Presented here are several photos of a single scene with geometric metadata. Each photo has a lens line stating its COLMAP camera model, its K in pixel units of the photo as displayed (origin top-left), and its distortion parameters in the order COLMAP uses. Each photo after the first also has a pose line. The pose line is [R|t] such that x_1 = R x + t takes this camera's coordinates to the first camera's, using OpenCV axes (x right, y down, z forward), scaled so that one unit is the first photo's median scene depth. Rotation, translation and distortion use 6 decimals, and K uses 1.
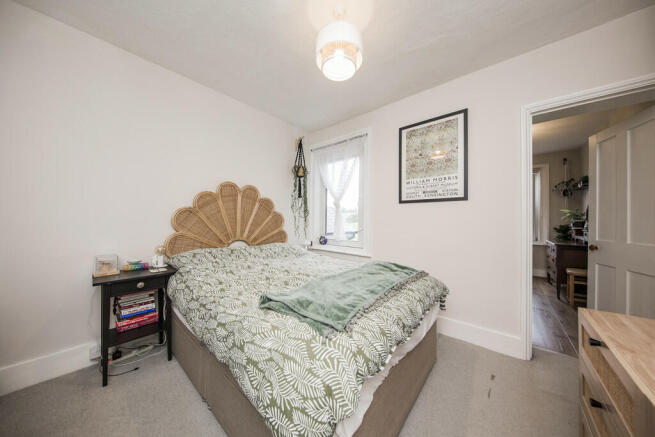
lens RADIAL K [[208.4, 0, 328.0], [0, 208.4, 217.8], [0, 0, 1]] dist [-0.000135, -0.000129]
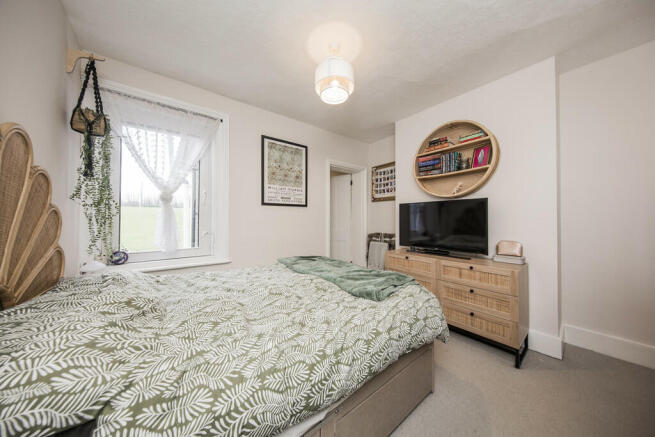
lens RADIAL K [[208.4, 0, 326.5], [0, 208.4, 218.1], [0, 0, 1]] dist [-0.000135, -0.000129]
pose [[0.196744, 0.000321, 0.980455, -0.745806], [-0.006450, 0.999979, 0.000967, -0.006291], [-0.980434, -0.006514, 0.196742, 0.535586]]
